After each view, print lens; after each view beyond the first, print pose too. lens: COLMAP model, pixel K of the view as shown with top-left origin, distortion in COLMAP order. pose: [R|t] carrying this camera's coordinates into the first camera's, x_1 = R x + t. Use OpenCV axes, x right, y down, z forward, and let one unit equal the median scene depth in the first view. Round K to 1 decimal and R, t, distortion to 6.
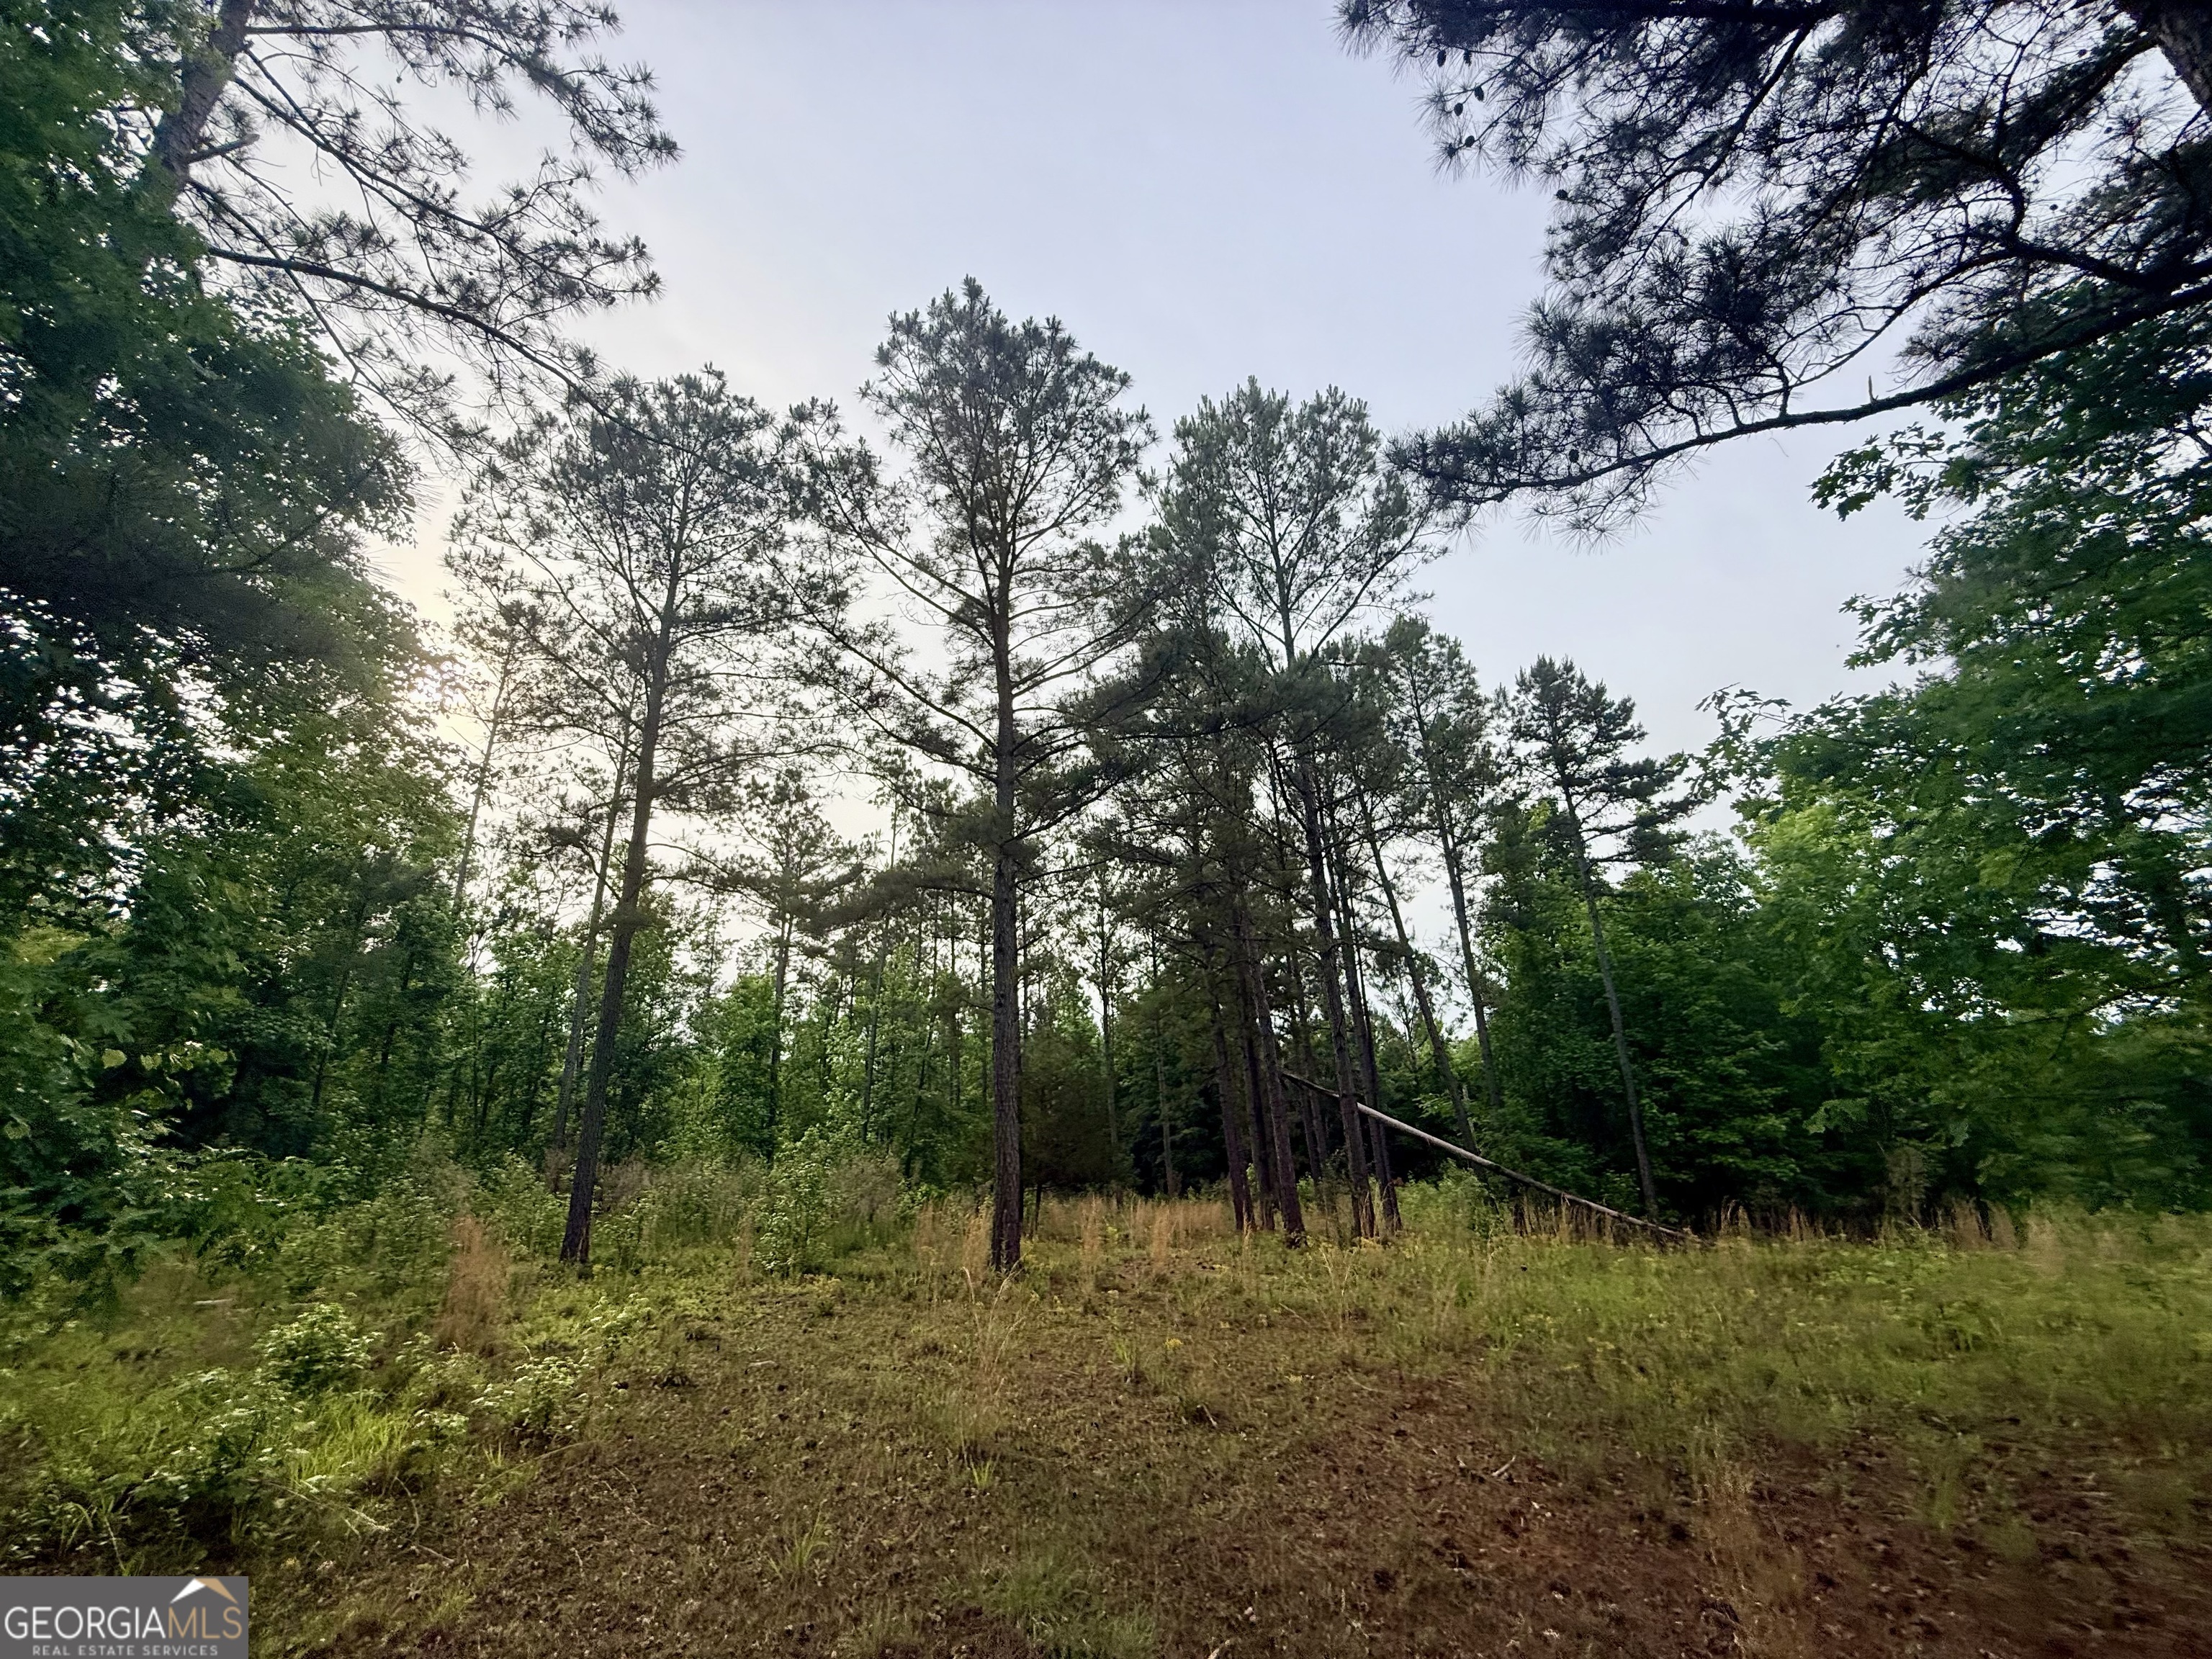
lens RADIAL K [[885.2, 0, 1106.0], [0, 885.2, 829.5], [0, 0, 1]] dist [0.013730, 0.000103]
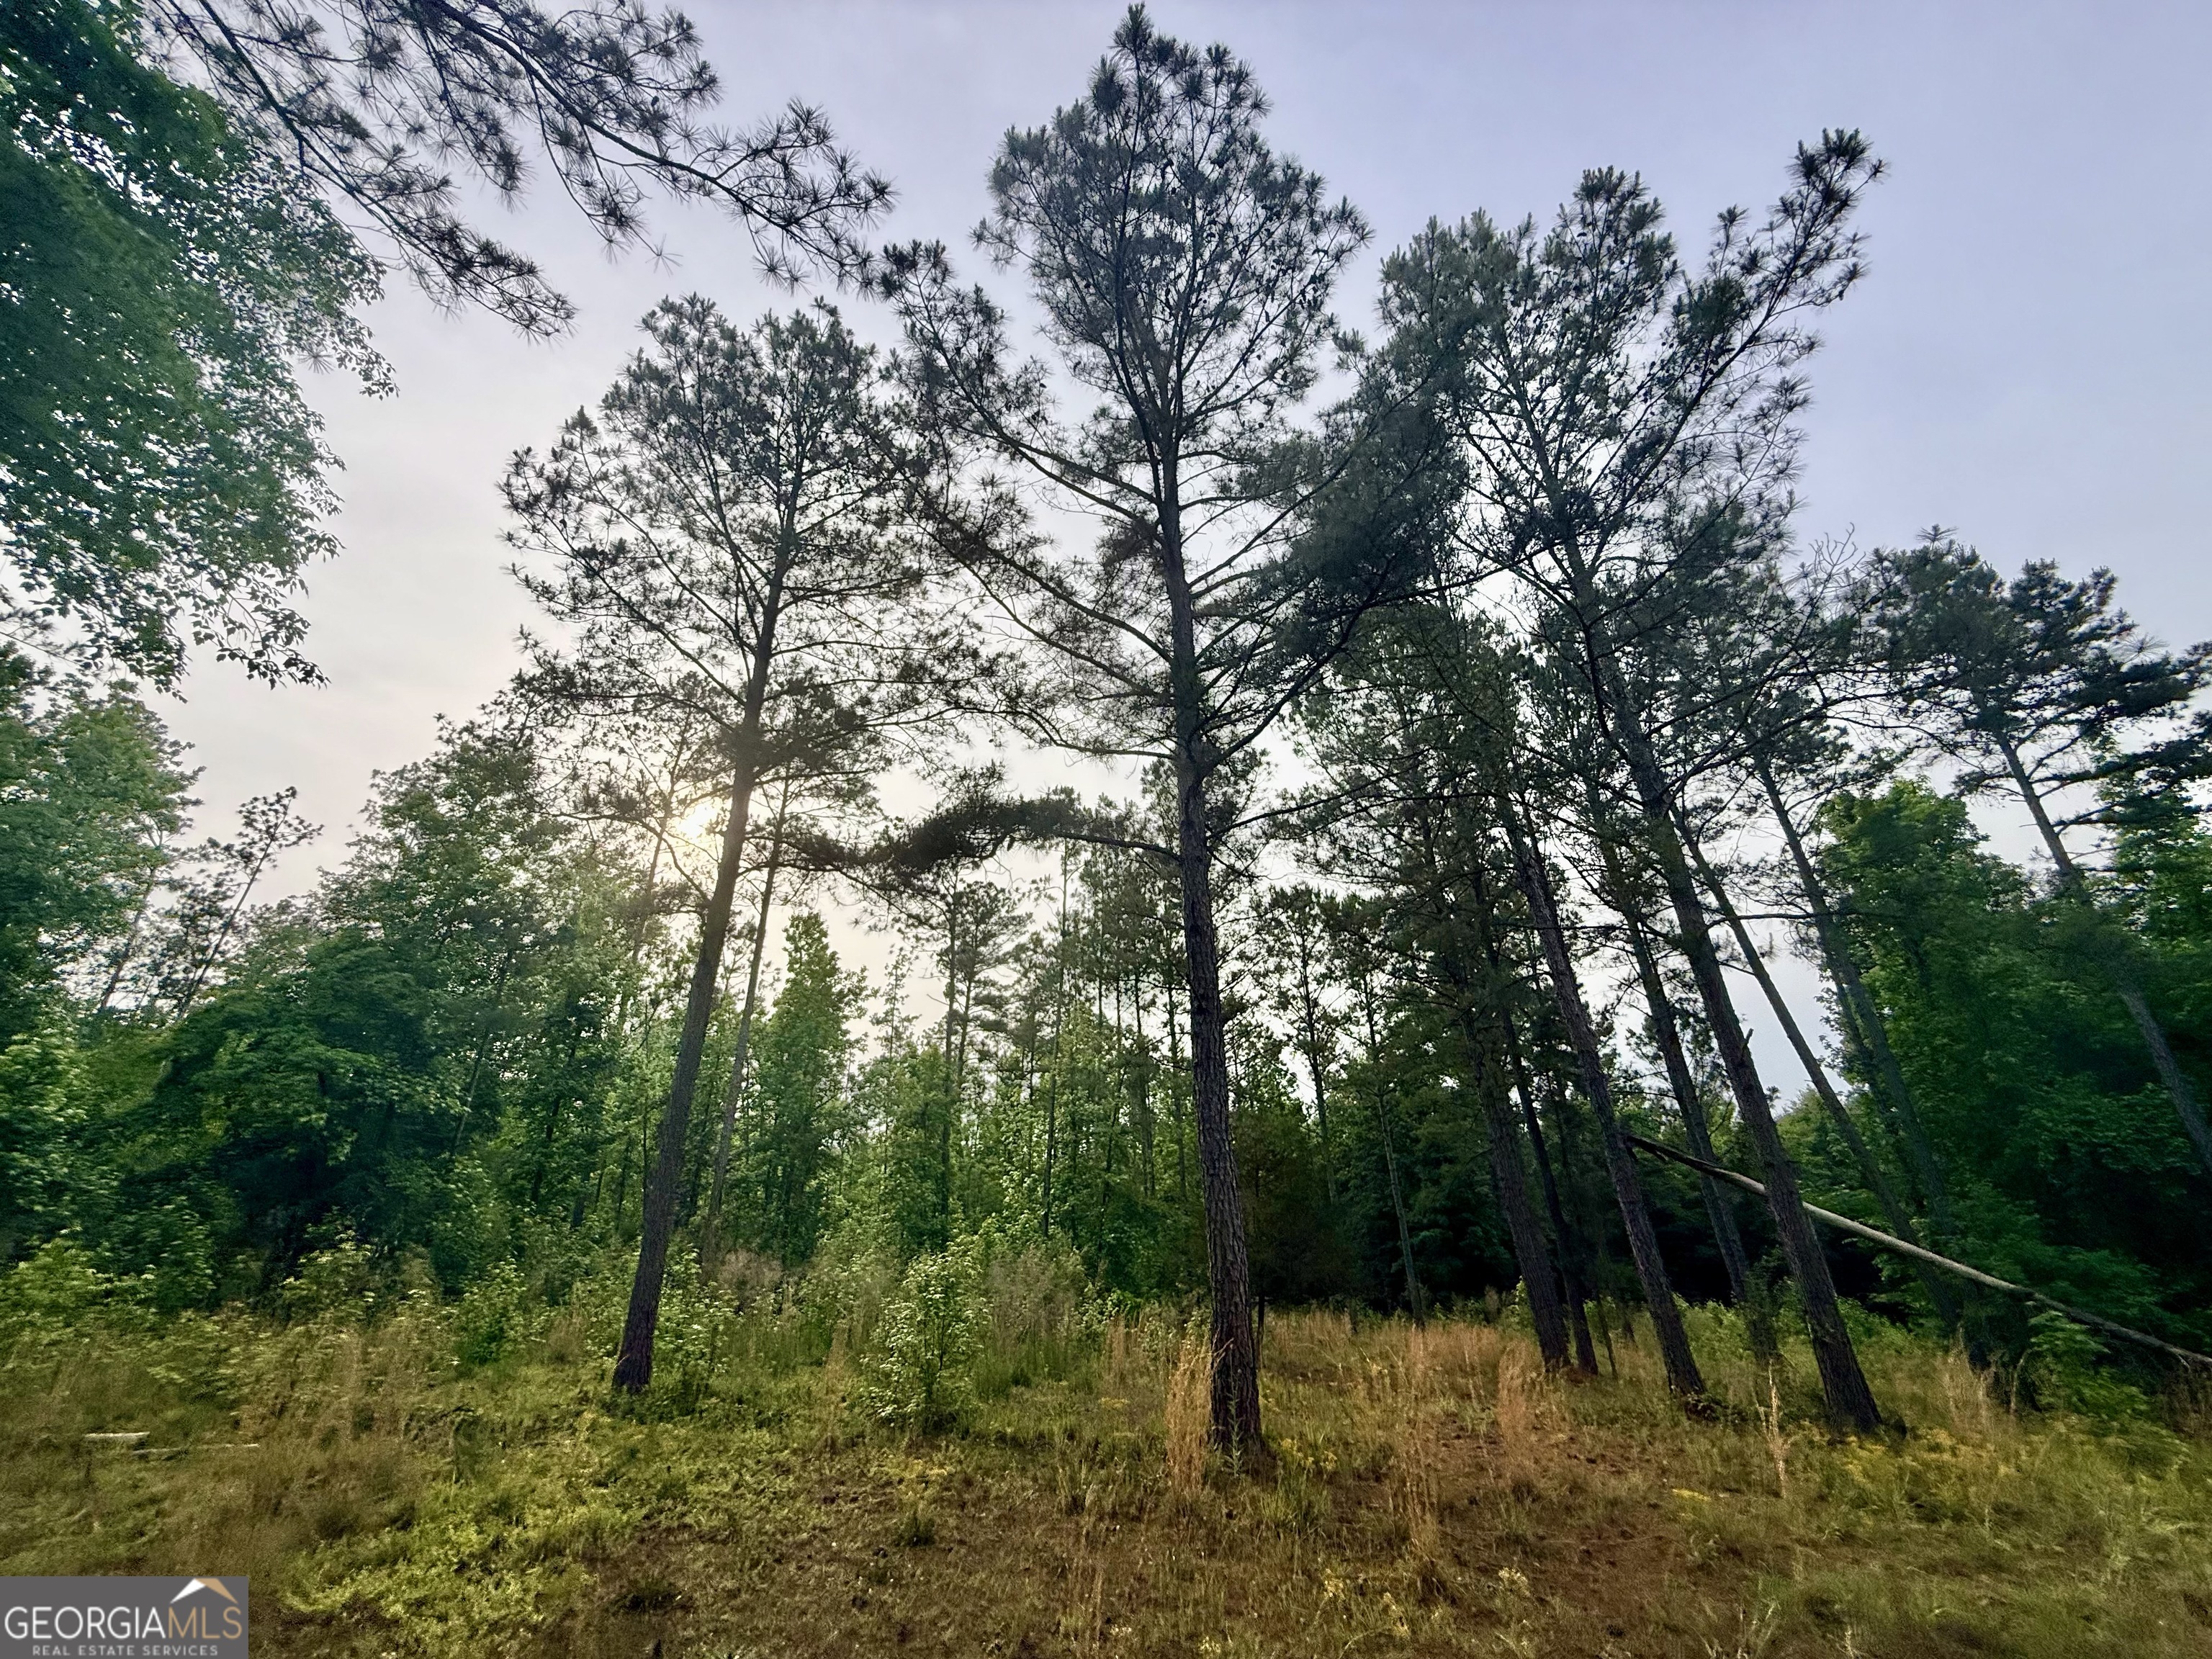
lens RADIAL K [[900.3, 0, 1106.0], [0, 900.3, 829.5], [0, 0, 1]] dist [0.002259, 0.000276]
pose [[0.978186, -0.068326, -0.196173, -0.025584], [0.049804, 0.993954, -0.097851, 0.066628], [0.201673, 0.085946, 0.975675, 0.173389]]
